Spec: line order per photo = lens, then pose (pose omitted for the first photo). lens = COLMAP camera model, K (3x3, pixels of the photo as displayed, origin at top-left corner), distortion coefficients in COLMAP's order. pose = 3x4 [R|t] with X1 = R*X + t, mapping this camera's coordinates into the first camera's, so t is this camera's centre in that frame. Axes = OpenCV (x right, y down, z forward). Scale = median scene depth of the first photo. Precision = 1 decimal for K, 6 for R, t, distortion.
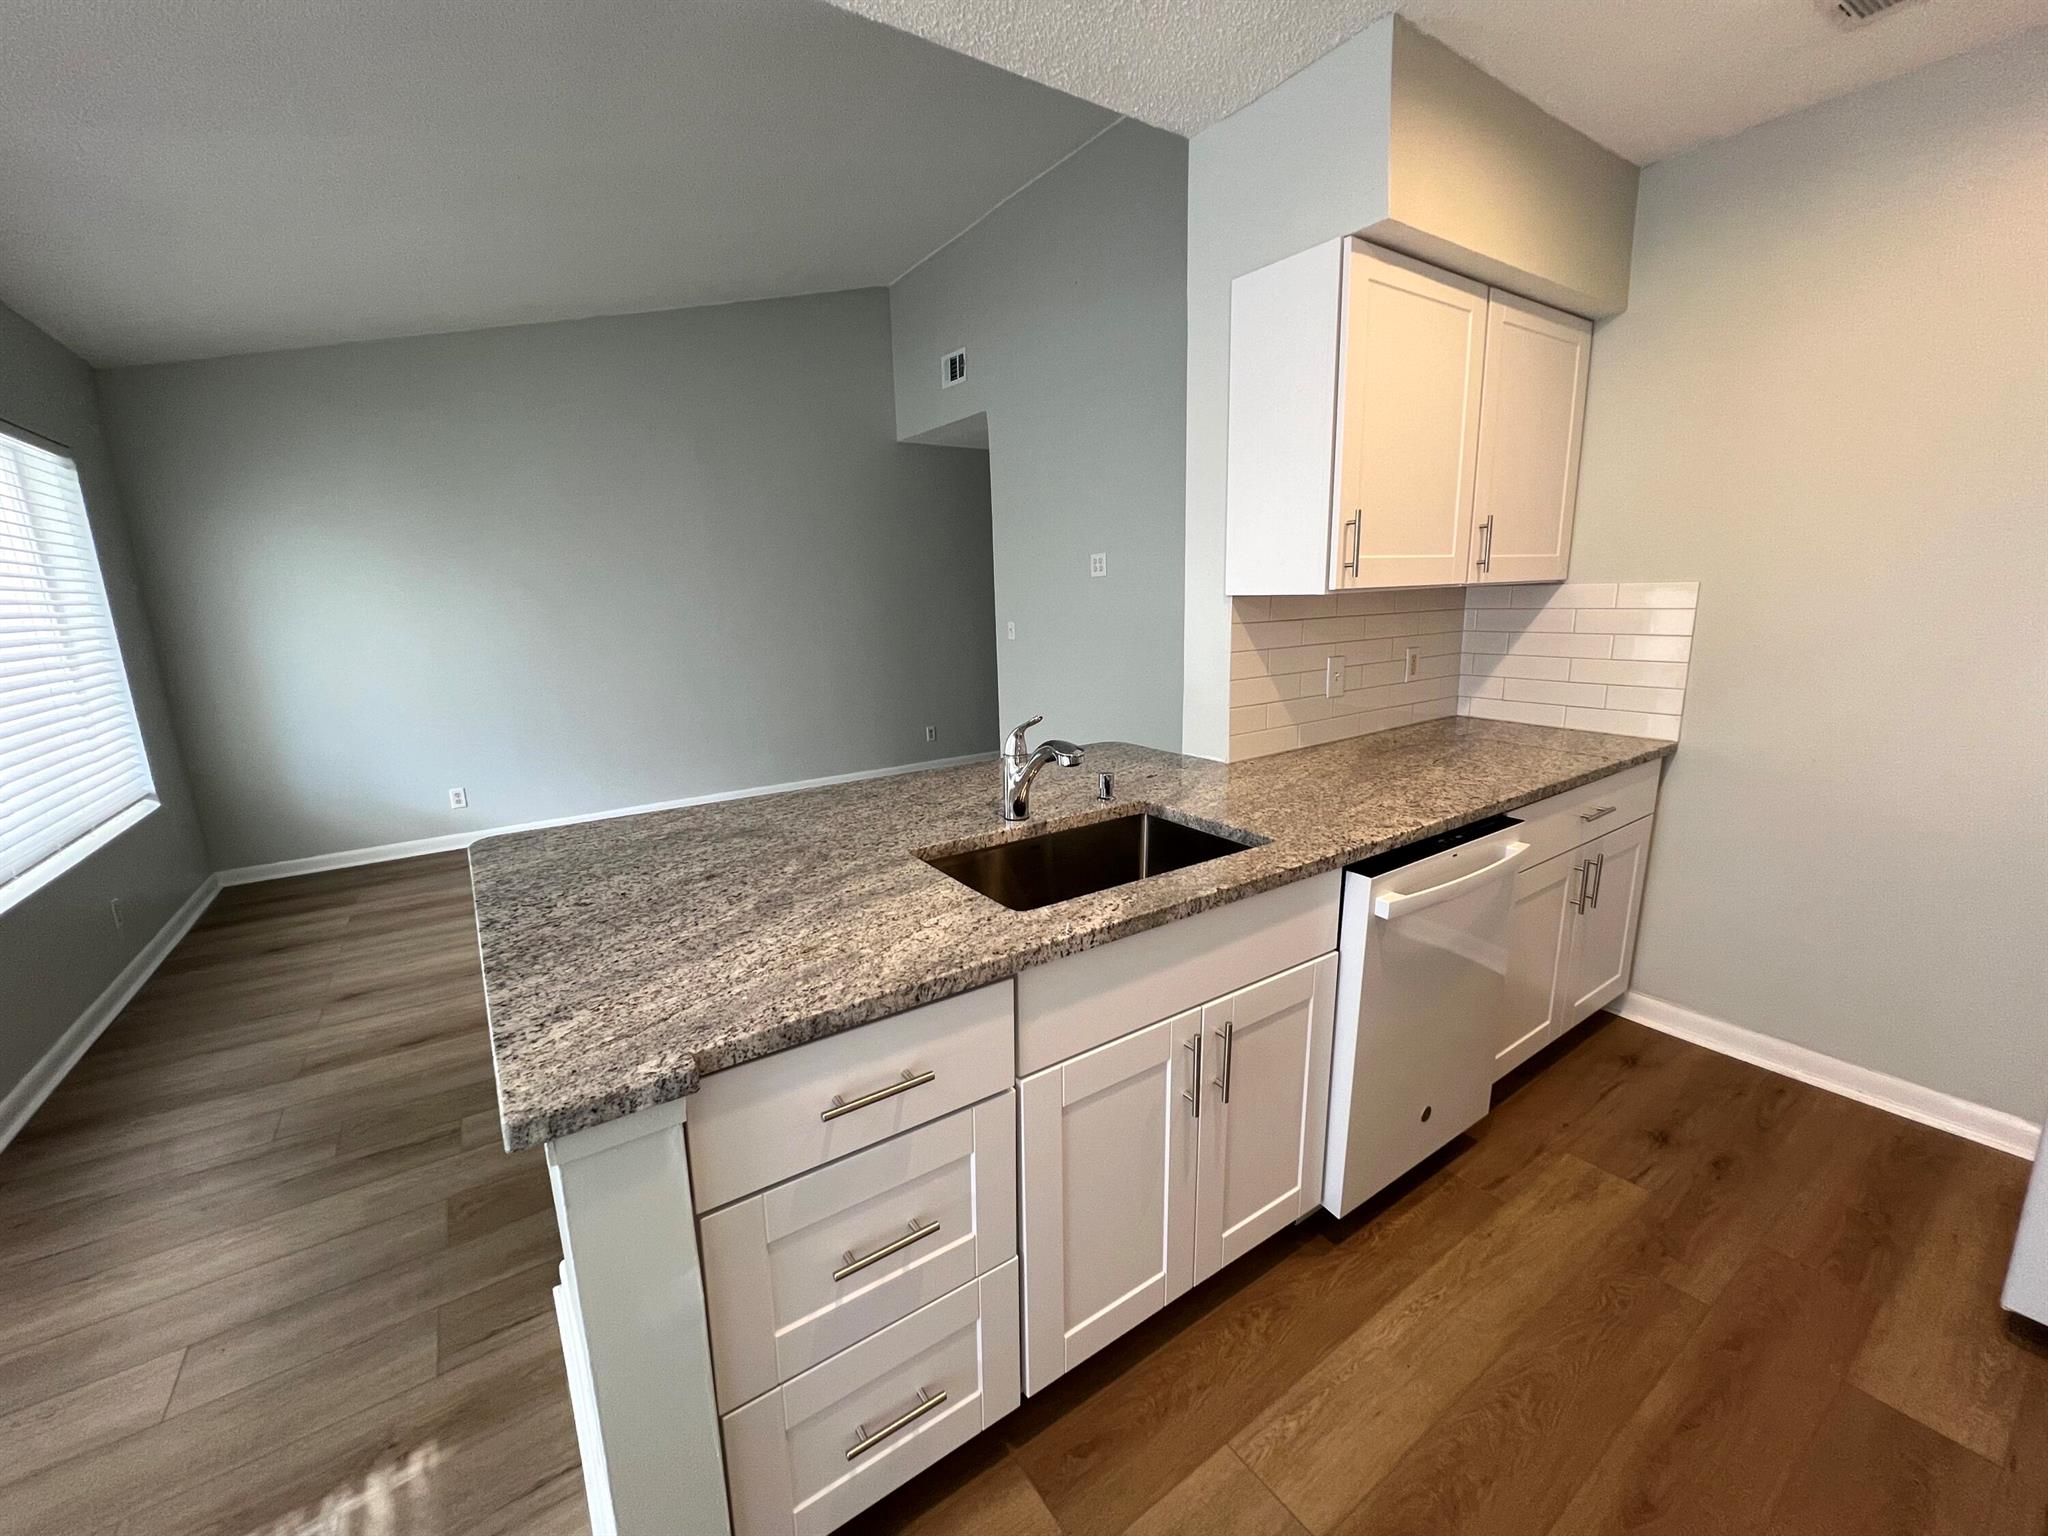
lens RADIAL K [[824.0, 0, 1021.5], [0, 824.0, 764.0], [0, 0, 1]] dist [-0.003258, 0.000809]
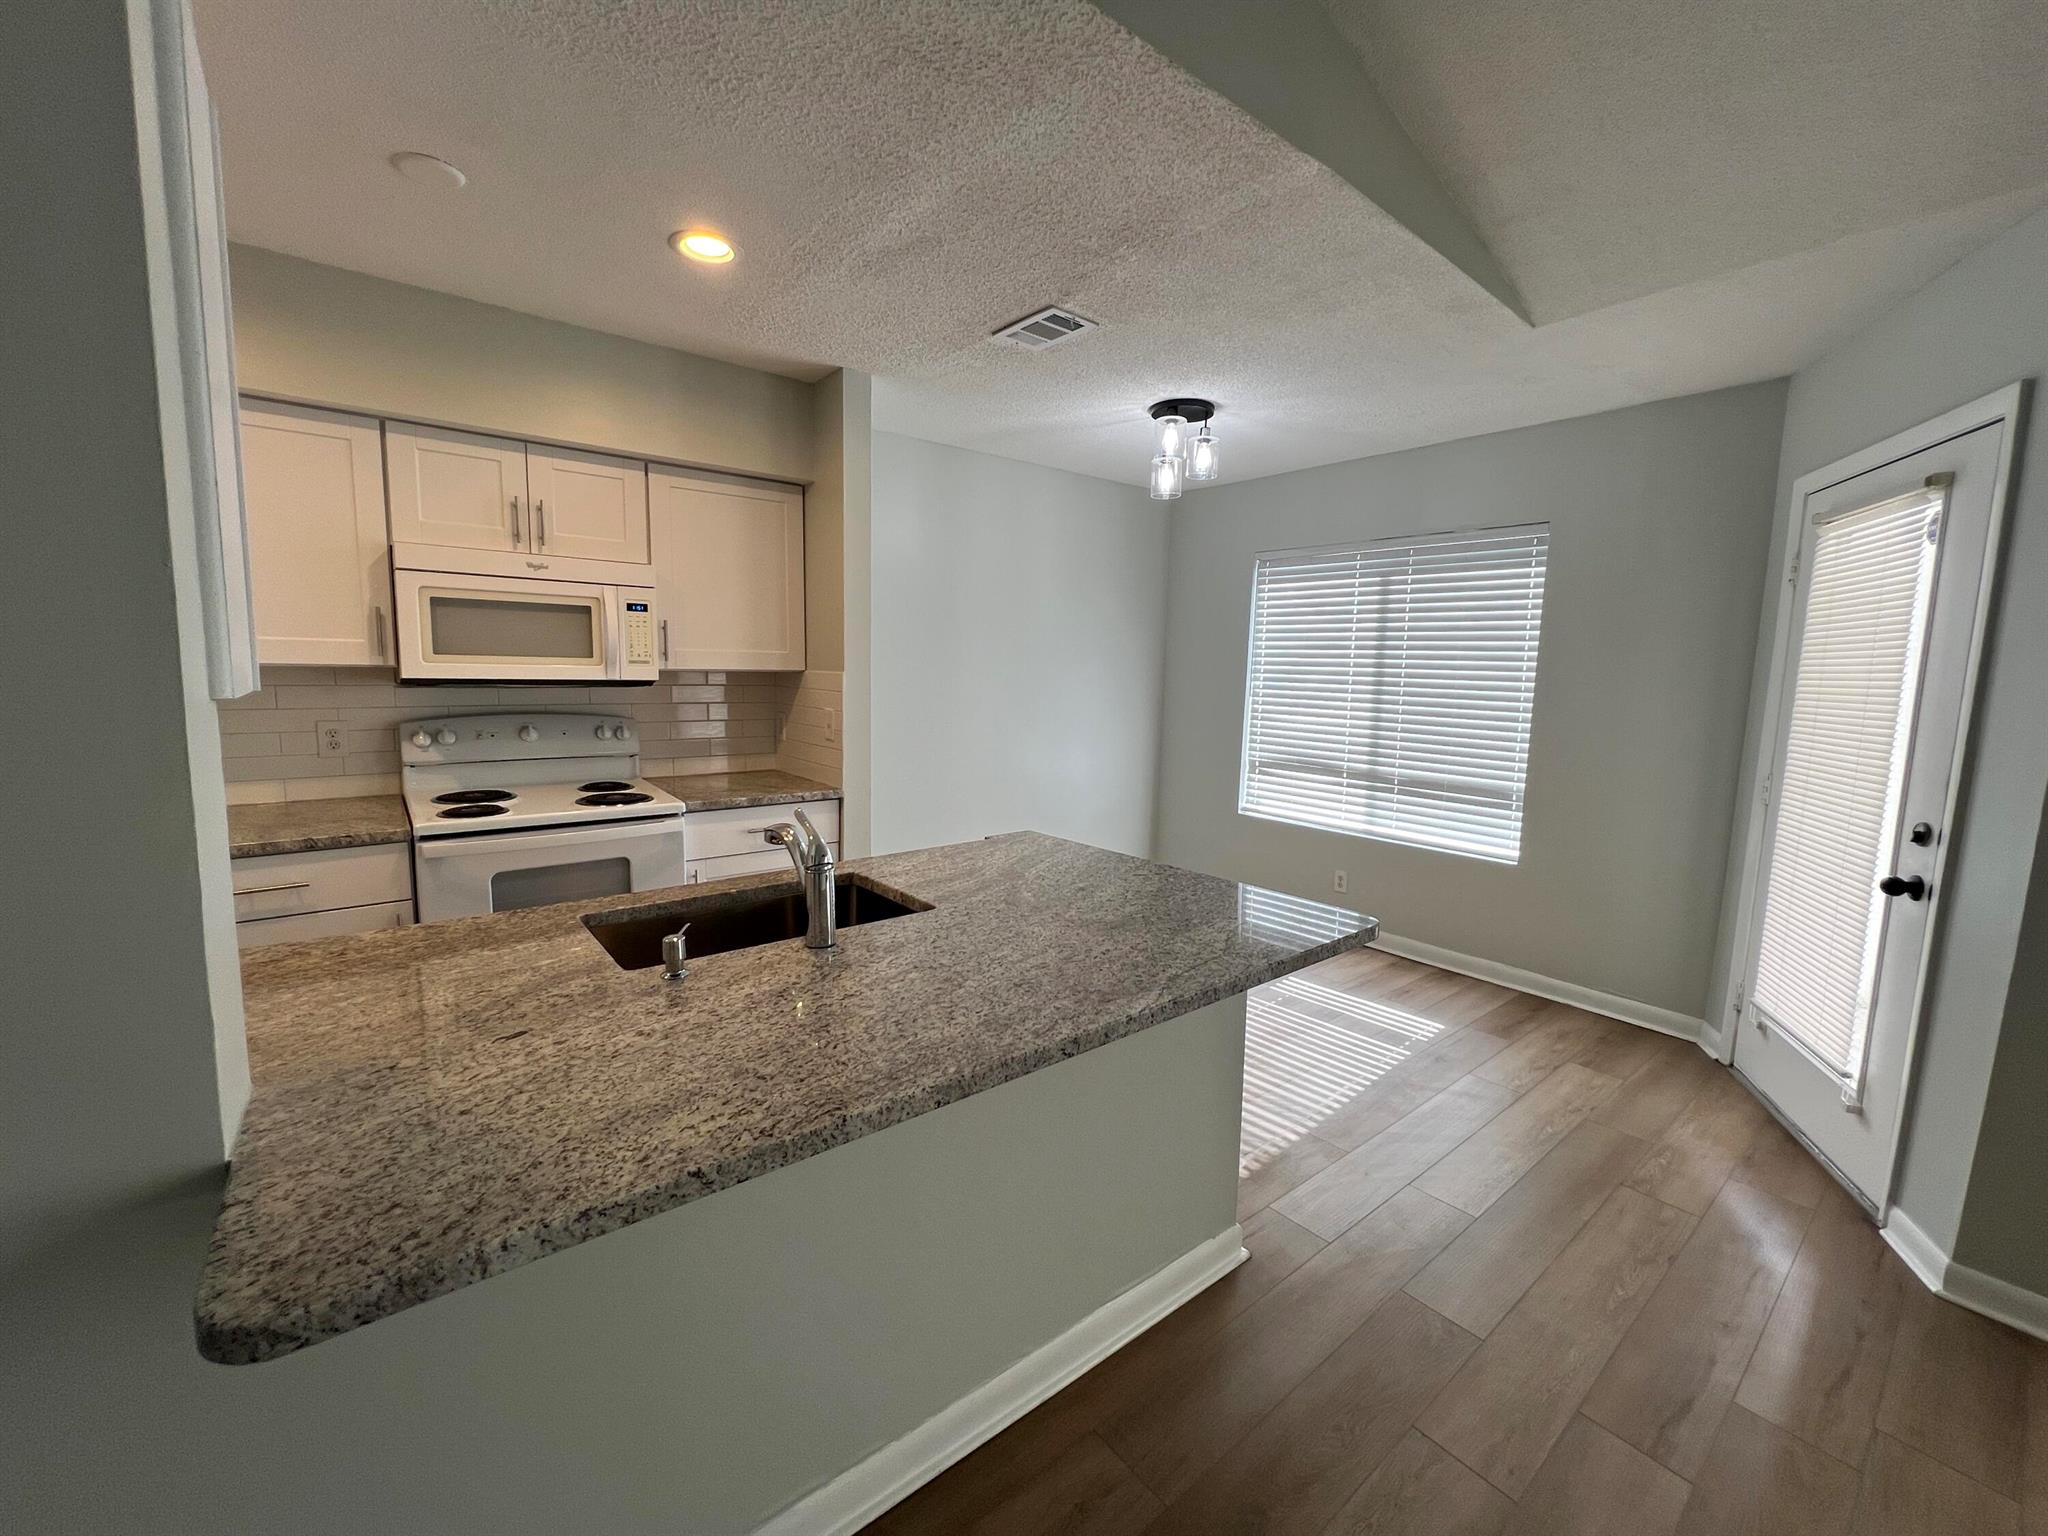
lens RADIAL K [[824.0, 0, 1018.1], [0, 824.0, 760.8], [0, 0, 1]] dist [-0.003258, 0.000809]
pose [[-0.997159, 0.013097, -0.074176, -0.175208], [-0.011245, 0.947846, 0.318530, -0.454978], [0.074479, 0.318459, -0.945006, 2.085948]]
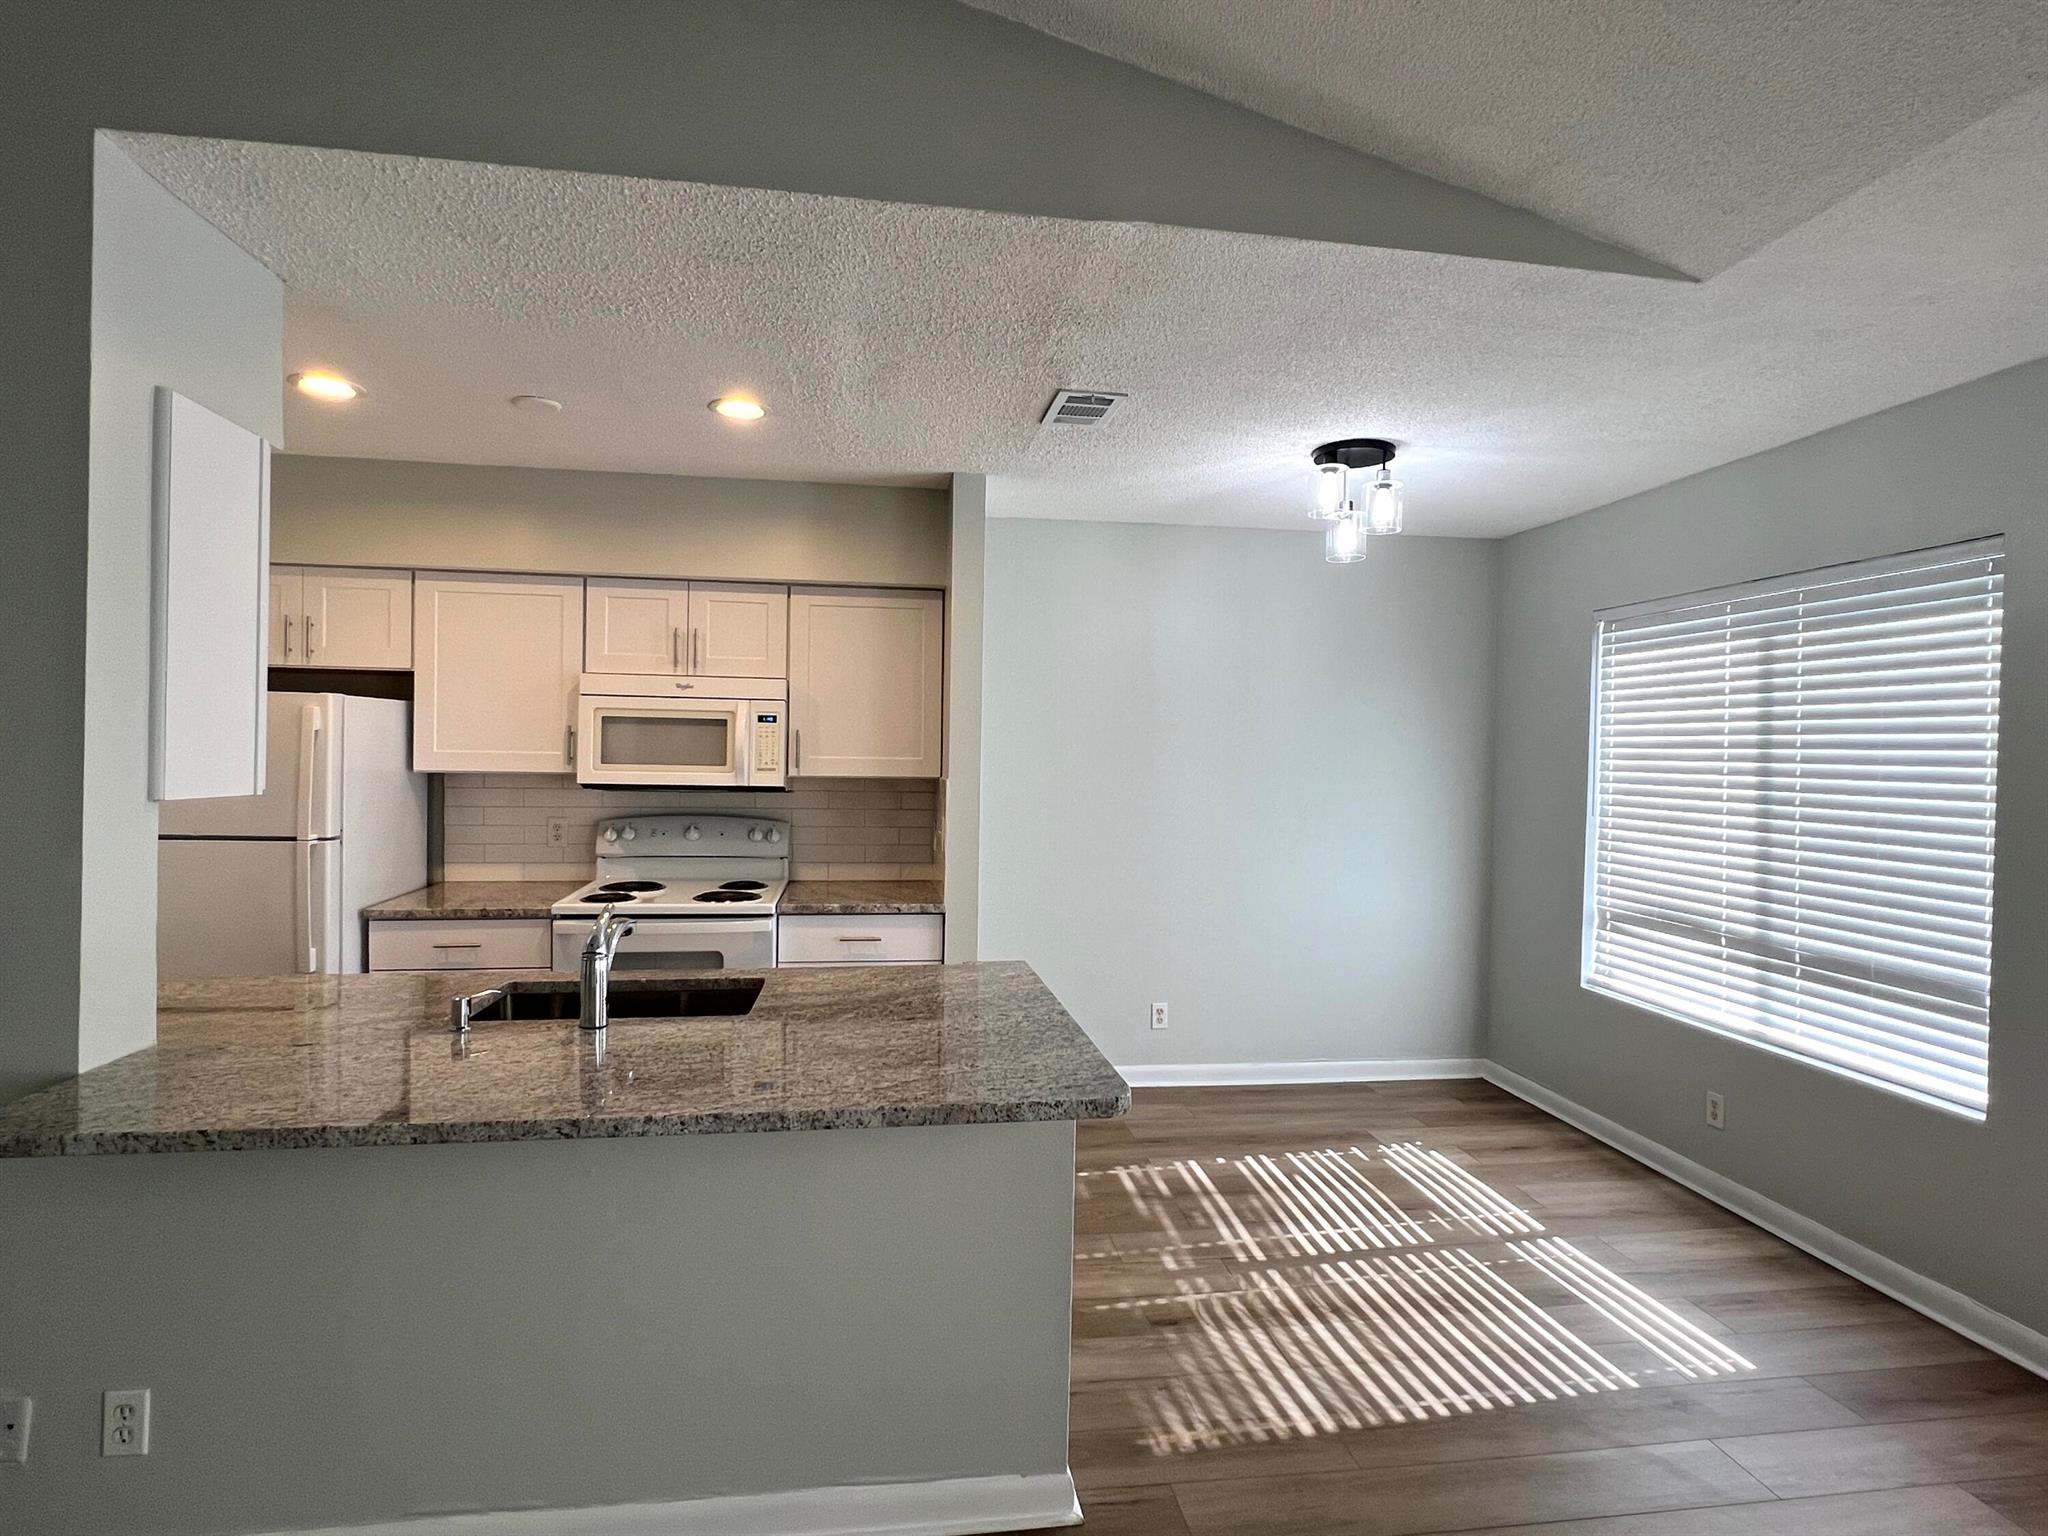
lens RADIAL K [[1021.7, 0, 1013.2], [0, 1021.7, 758.3], [0, 0, 1]] dist [-0.003597, -0.000290]
pose [[-0.895566, 0.009247, 0.444832, -1.135411], [0.097457, 0.979582, 0.175844, -0.465075], [-0.434123, 0.200832, -0.878182, 2.088117]]
